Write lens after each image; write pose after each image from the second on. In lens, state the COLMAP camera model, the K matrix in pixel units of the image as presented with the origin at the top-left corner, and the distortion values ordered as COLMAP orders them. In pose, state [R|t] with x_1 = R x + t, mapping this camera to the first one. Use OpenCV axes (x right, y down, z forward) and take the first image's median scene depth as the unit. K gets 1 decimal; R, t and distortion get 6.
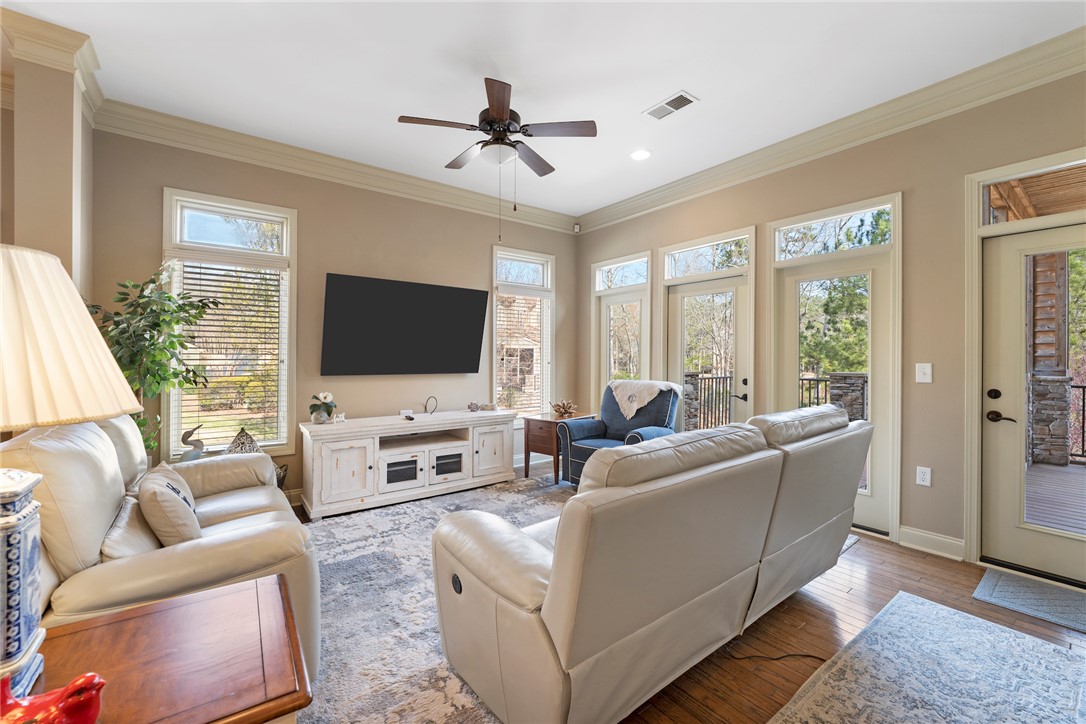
lens RADIAL K [[441.9, 0, 550.5], [0, 441.9, 359.5], [0, 0, 1]] dist [-0.007652, 0.000291]
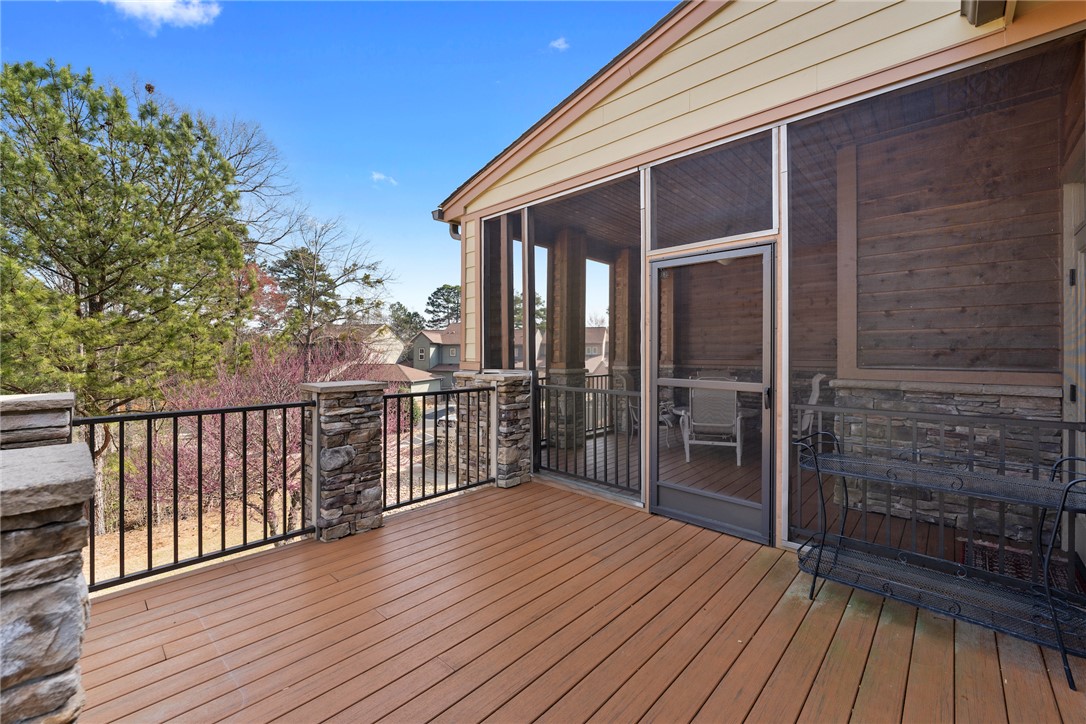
lens RADIAL K [[437.4, 0, 543.0], [0, 437.4, 362.0], [0, 0, 1]] dist [-0.008709, 0.000080]
pose [[-0.150097, -0.021557, 0.988436, 0.055760], [0.004805, 0.999735, 0.022533, -0.001455], [-0.988660, 0.008131, -0.149953, 0.293663]]
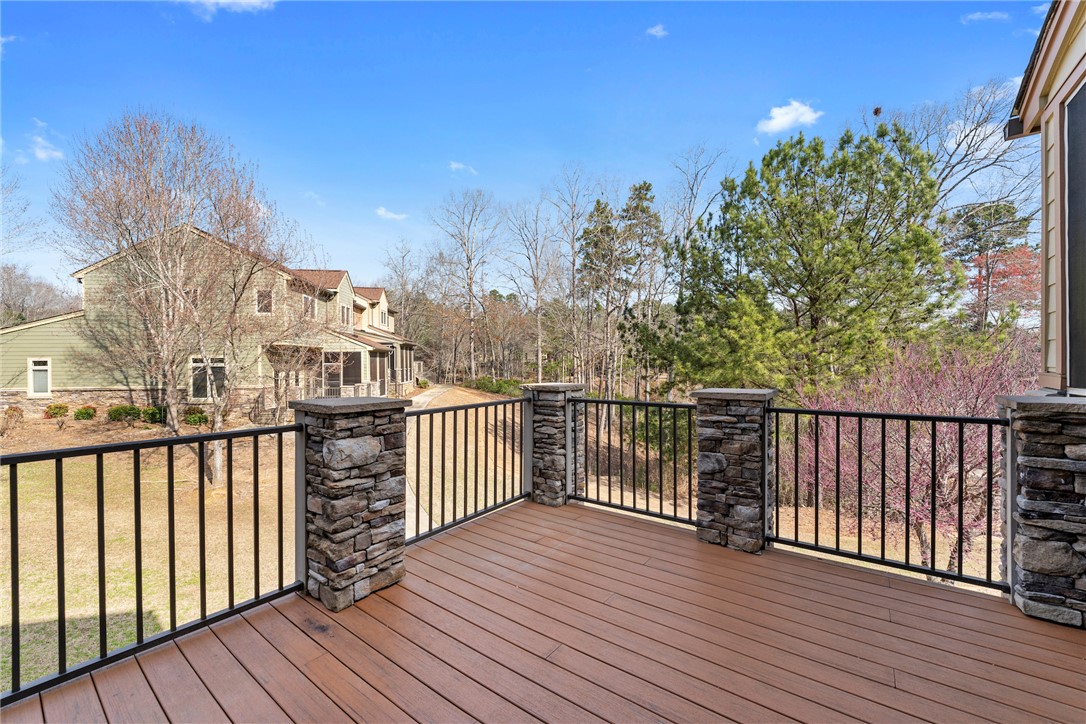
lens RADIAL K [[433.9, 0, 547.2], [0, 433.9, 366.8], [0, 0, 1]] dist [-0.012657, 0.000030]
pose [[0.963705, -0.015273, 0.266534, 0.122880], [0.013003, 0.999863, 0.010277, -0.001405], [-0.266654, -0.006438, 0.963771, 0.206036]]
